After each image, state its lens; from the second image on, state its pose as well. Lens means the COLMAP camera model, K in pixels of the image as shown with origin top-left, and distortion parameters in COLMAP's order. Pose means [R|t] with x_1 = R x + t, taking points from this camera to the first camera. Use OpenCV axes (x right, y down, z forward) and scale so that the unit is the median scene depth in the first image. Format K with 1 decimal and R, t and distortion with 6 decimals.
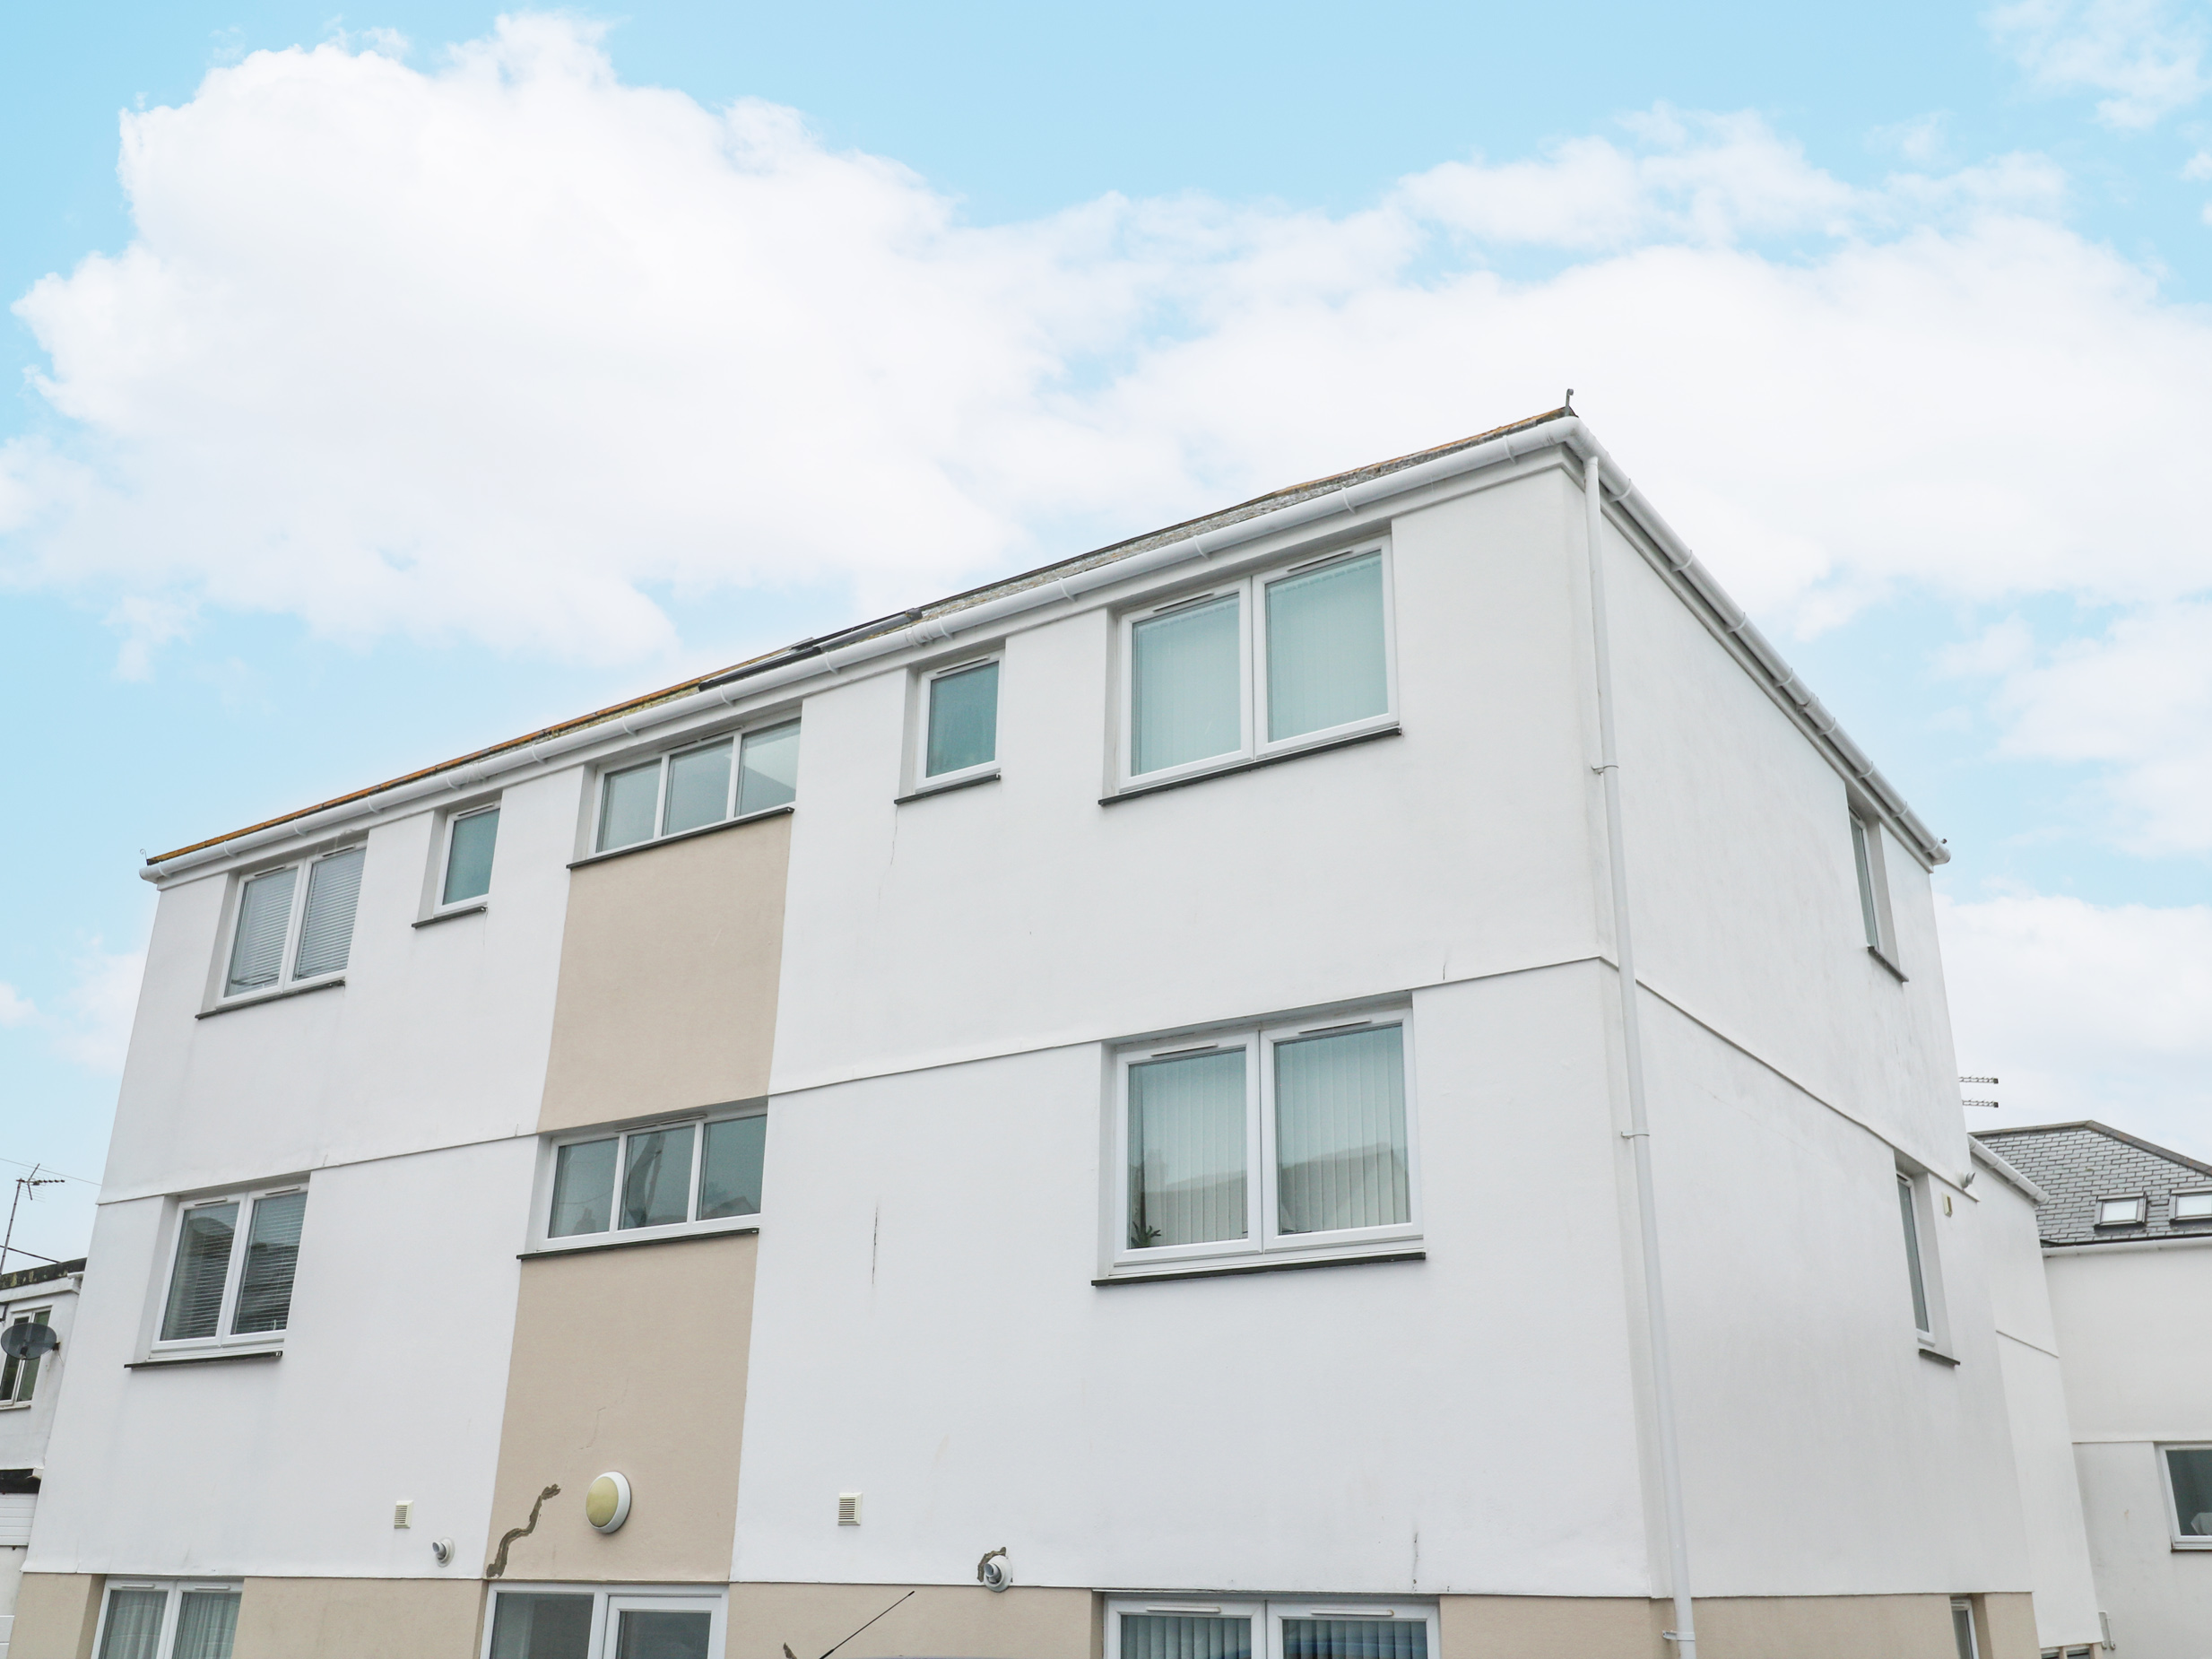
lens RADIAL K [[1969.4, 0, 1106.0], [0, 1969.4, 829.5], [0, 0, 1]] dist [0.008962, -0.007068]
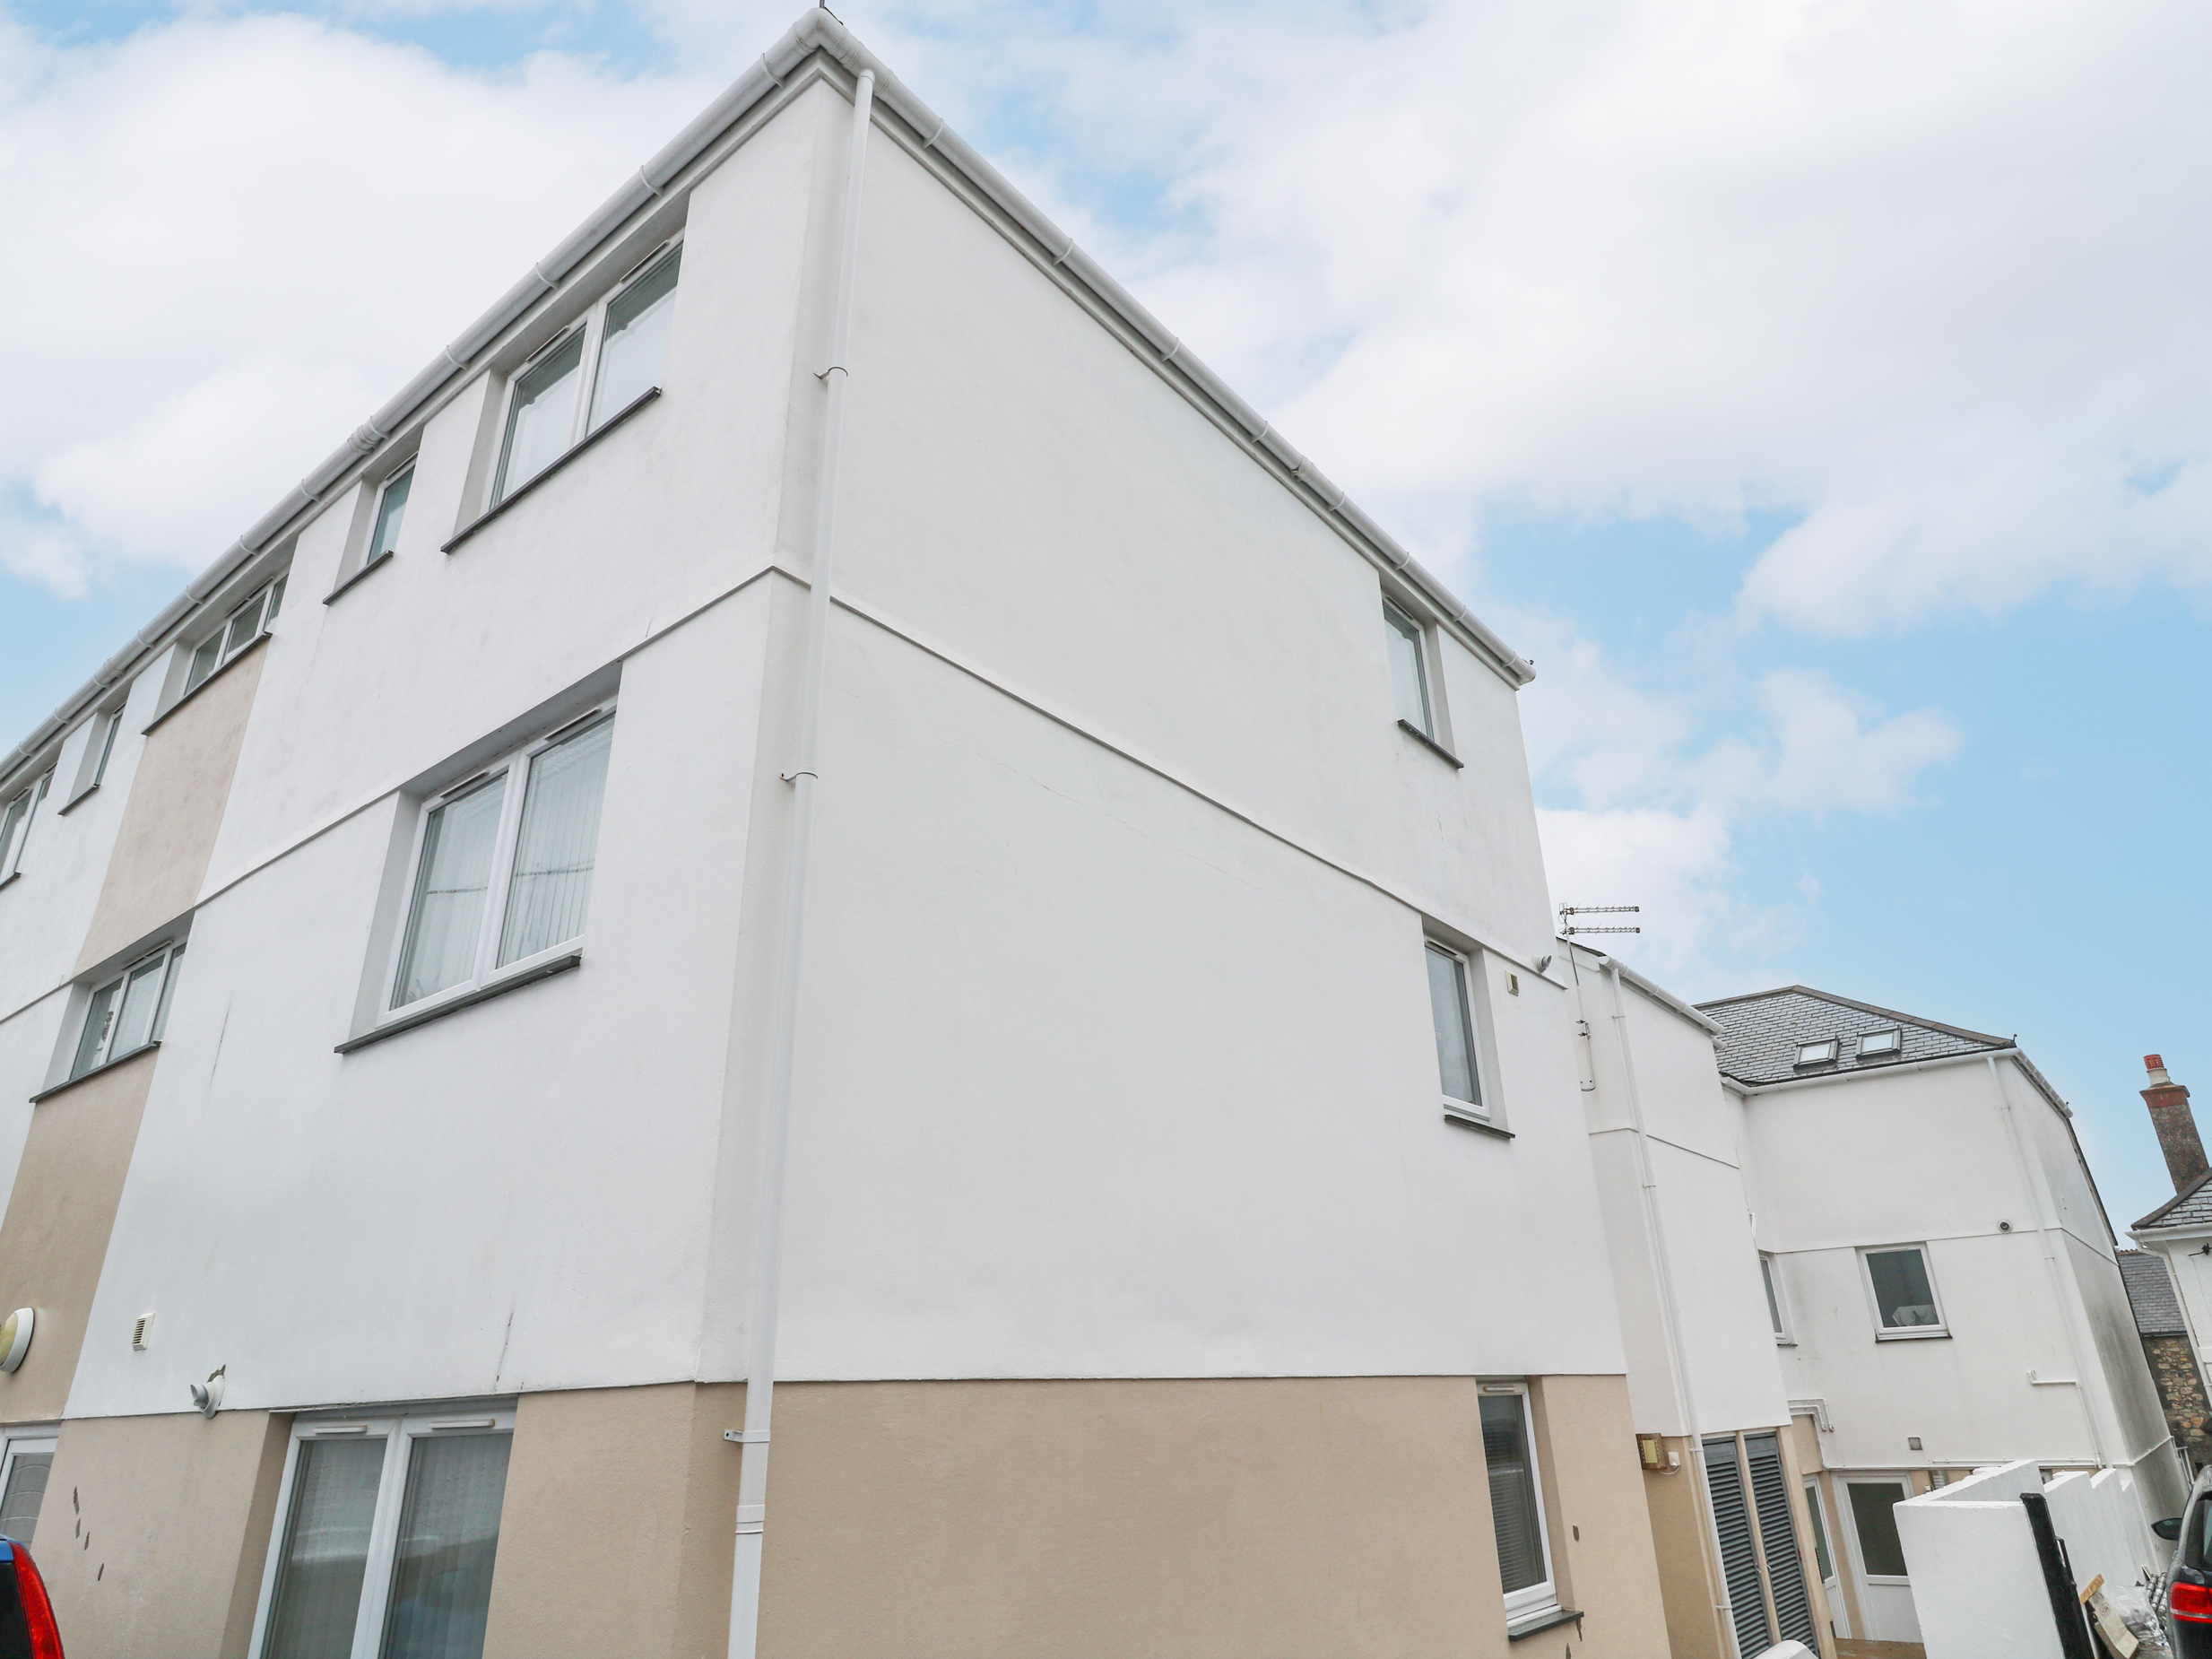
lens RADIAL K [[1350.1, 0, 1106.0], [0, 1350.1, 829.5], [0, 0, 1]] dist [0.006785, -0.003896]
pose [[0.996515, -0.065193, -0.052028, 0.255824], [0.062805, 0.996952, -0.046278, 0.128170], [0.054887, 0.042849, 0.997573, 0.297402]]
